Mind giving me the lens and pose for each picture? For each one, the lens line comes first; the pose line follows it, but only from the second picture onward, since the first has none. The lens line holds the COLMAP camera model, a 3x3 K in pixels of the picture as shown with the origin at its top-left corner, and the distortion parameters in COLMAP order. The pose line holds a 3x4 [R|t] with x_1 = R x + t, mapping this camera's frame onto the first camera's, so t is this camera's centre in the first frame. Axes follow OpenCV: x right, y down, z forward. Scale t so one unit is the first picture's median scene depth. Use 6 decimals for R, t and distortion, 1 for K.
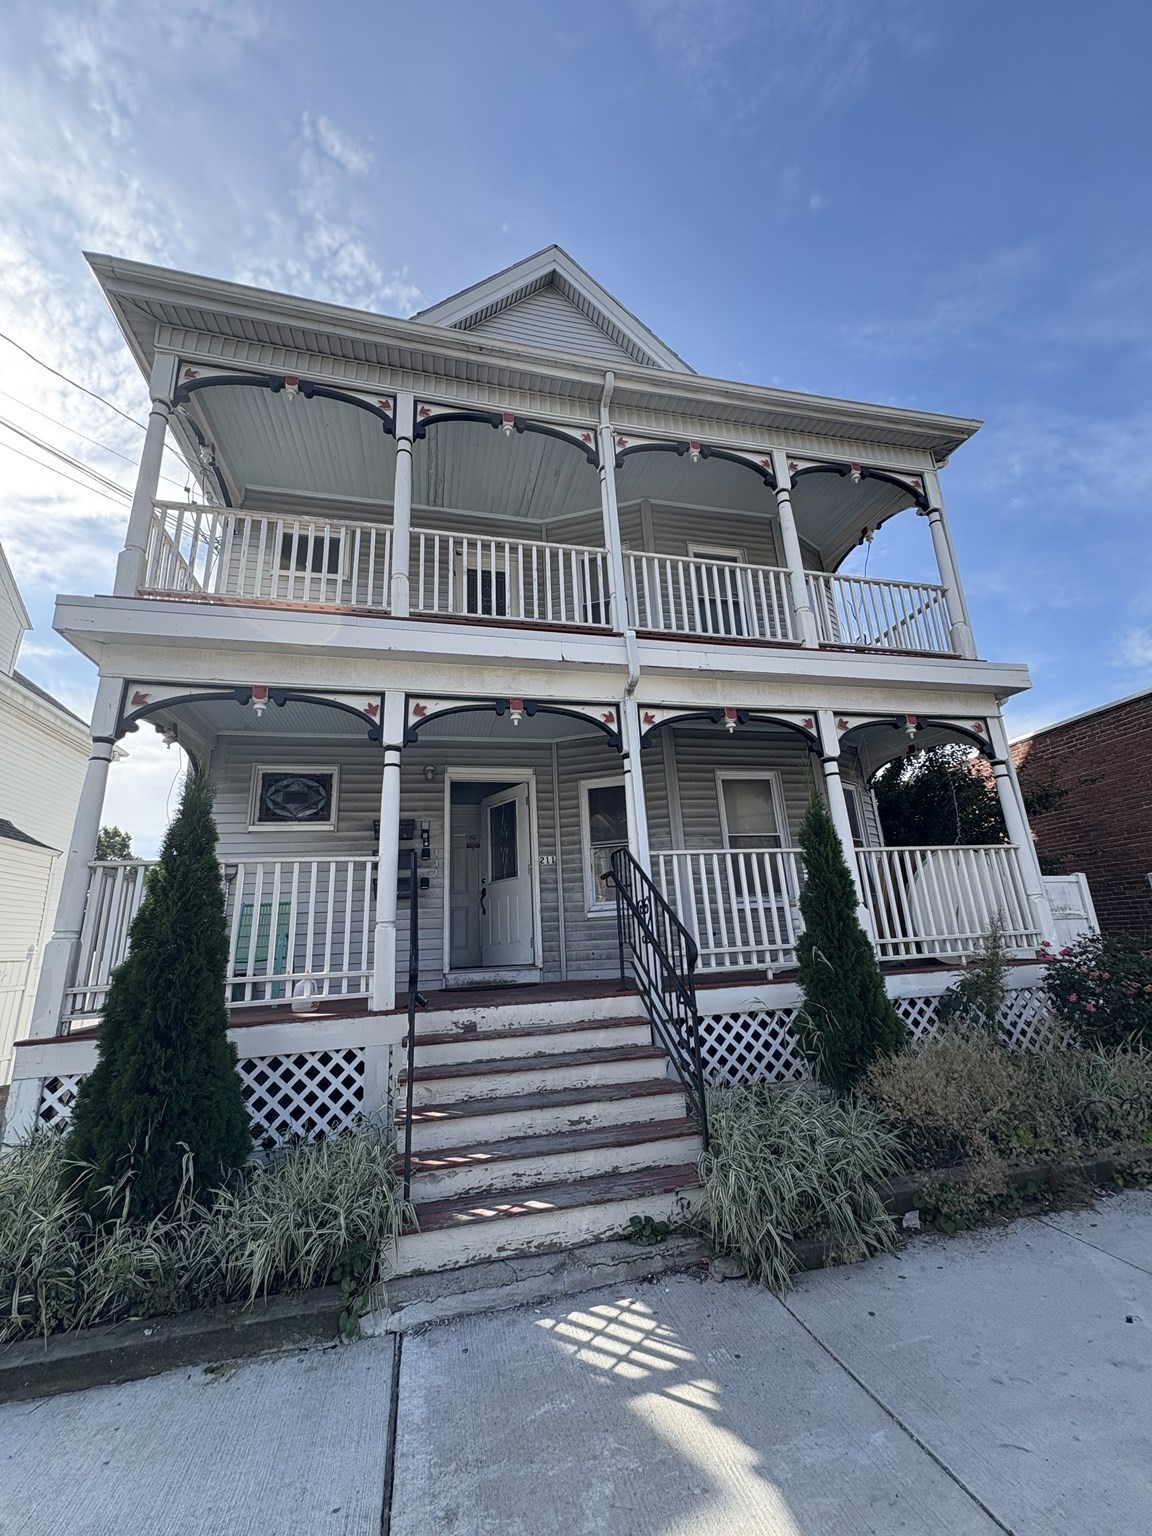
lens RADIAL K [[612.8, 0, 581.0], [0, 612.8, 768.7], [0, 0, 1]] dist [-0.001460, 0.000299]
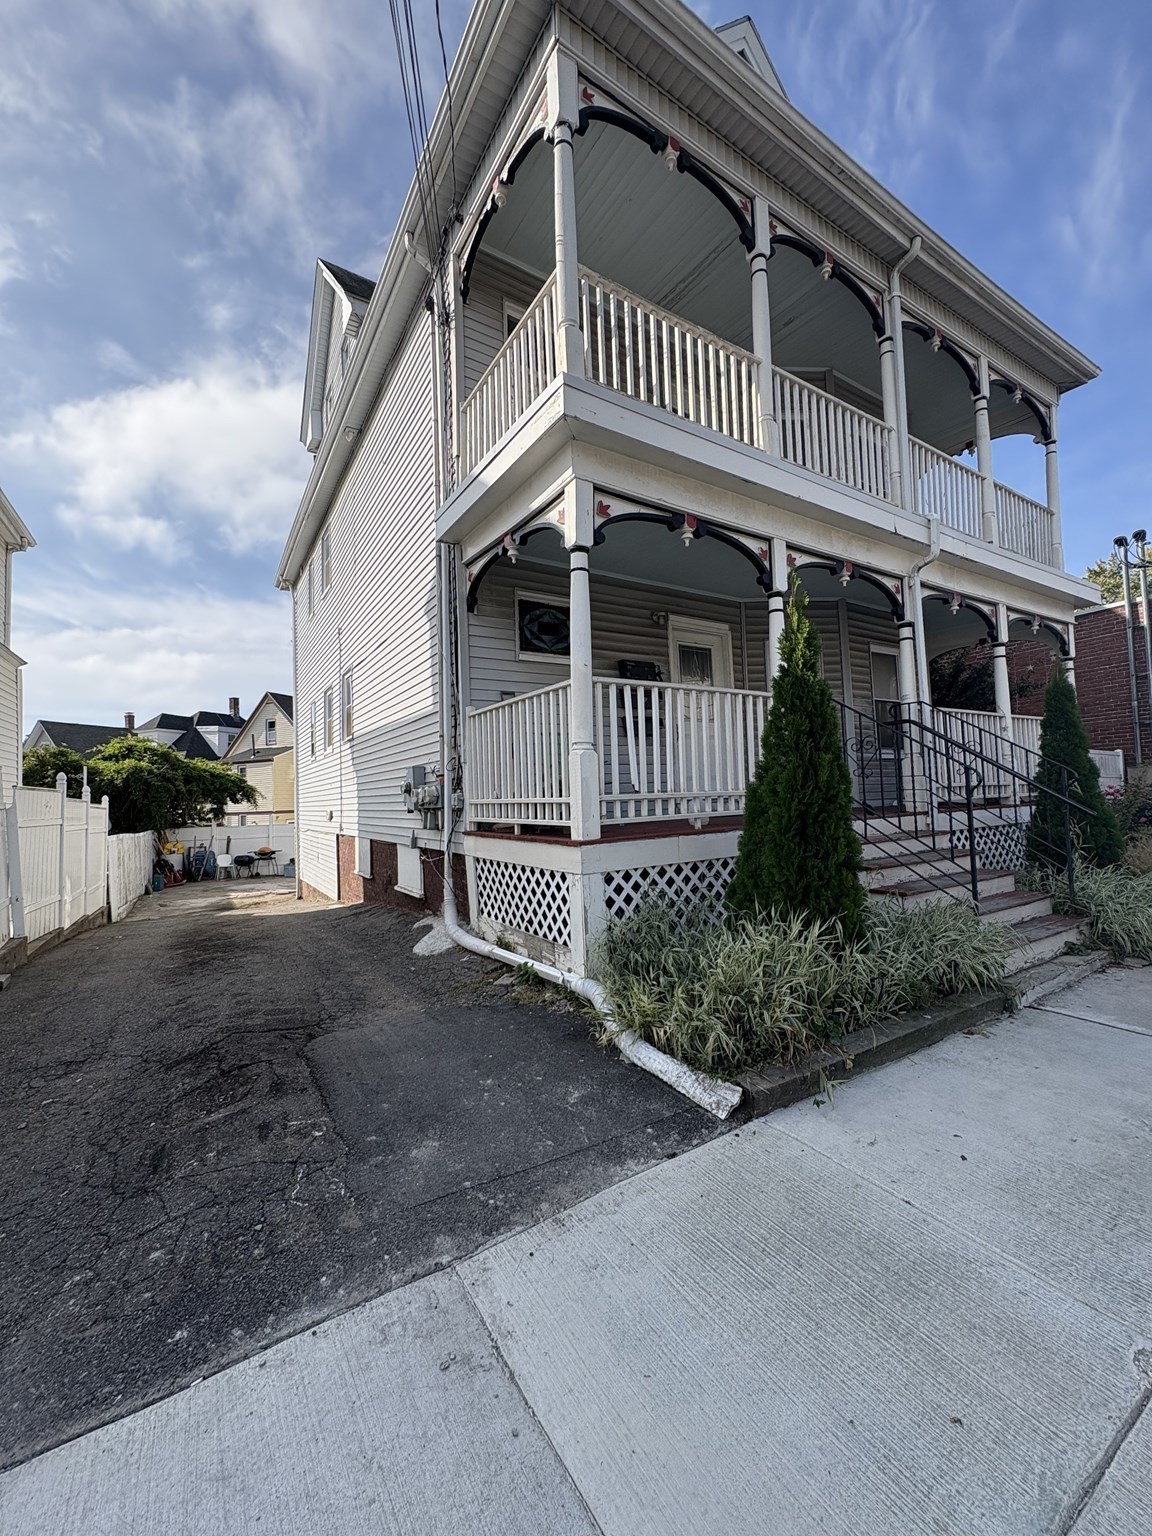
lens RADIAL K [[612.8, 0, 576.2], [0, 612.8, 769.9], [0, 0, 1]] dist [-0.001460, 0.000299]
pose [[0.948207, 0.035138, 0.315703, -0.863348], [-0.103609, 0.973721, 0.202813, 0.075216], [-0.300280, -0.225019, 0.926929, 0.030343]]
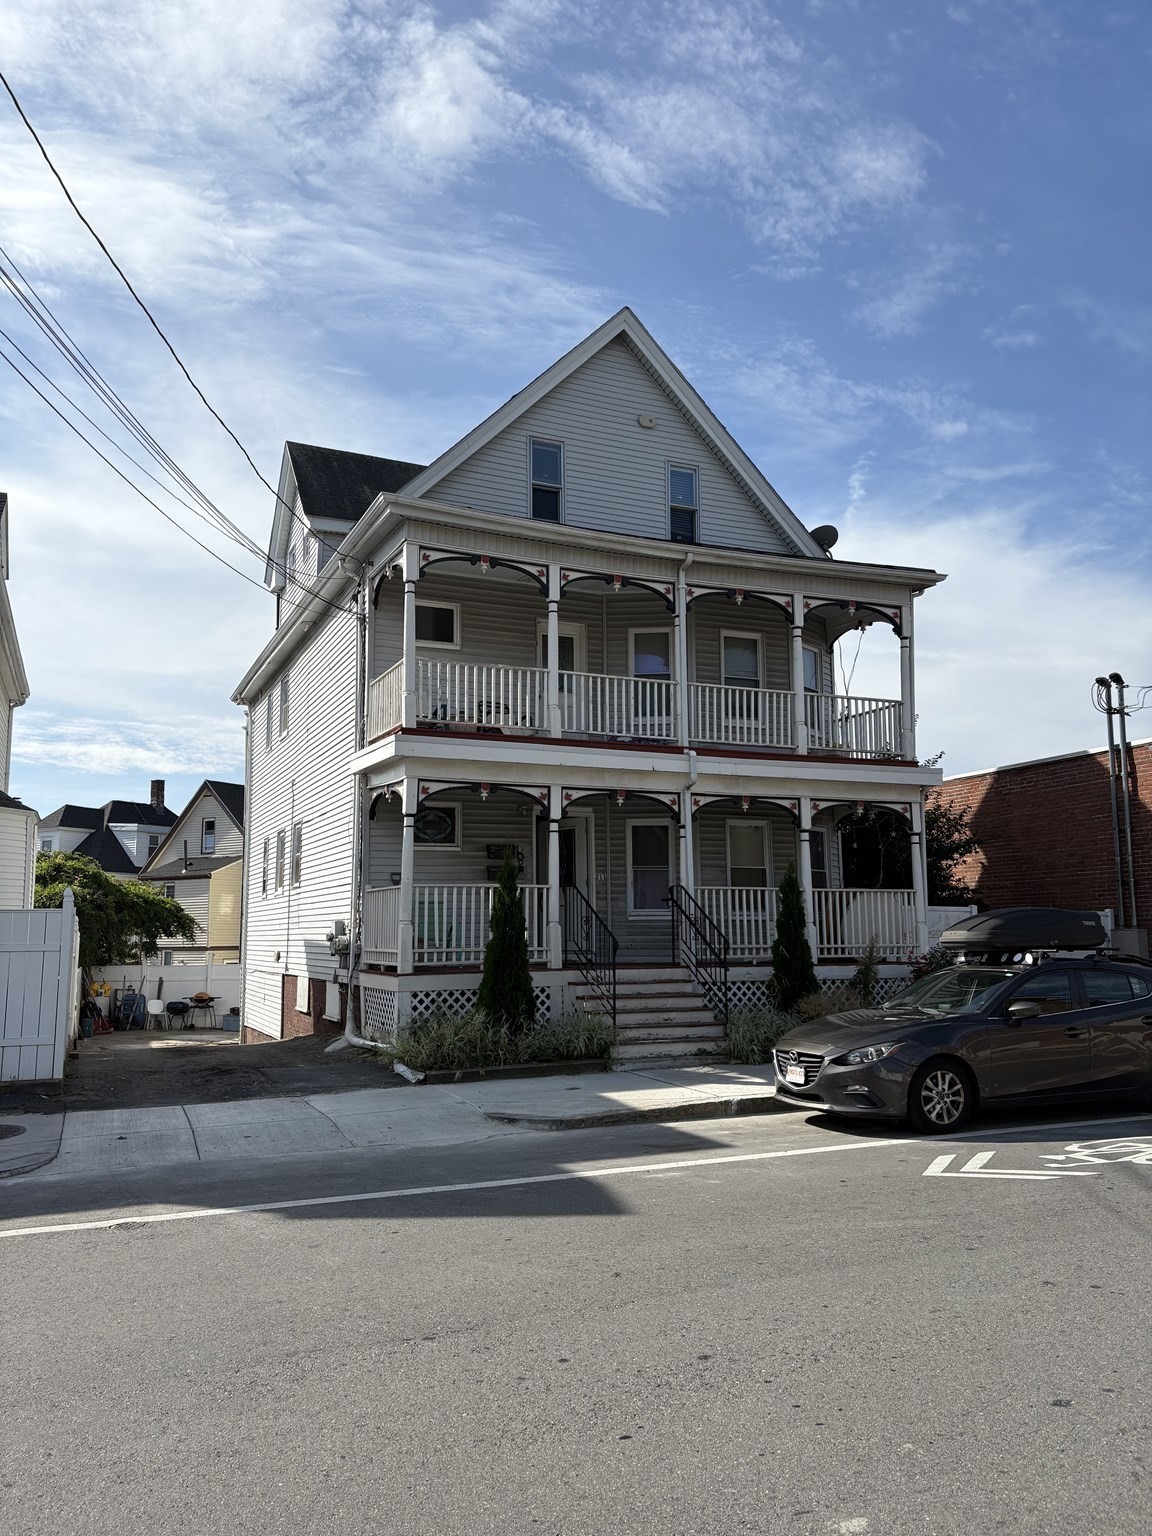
lens RADIAL K [[1168.7, 0, 563.6], [0, 1168.7, 775.1], [0, 0, 1]] dist [0.088502, -0.010635]
pose [[0.984650, 0.067769, 0.160849, -0.716739], [-0.089936, 0.986783, 0.134797, -0.525752], [-0.149588, -0.147194, 0.977731, -1.884645]]
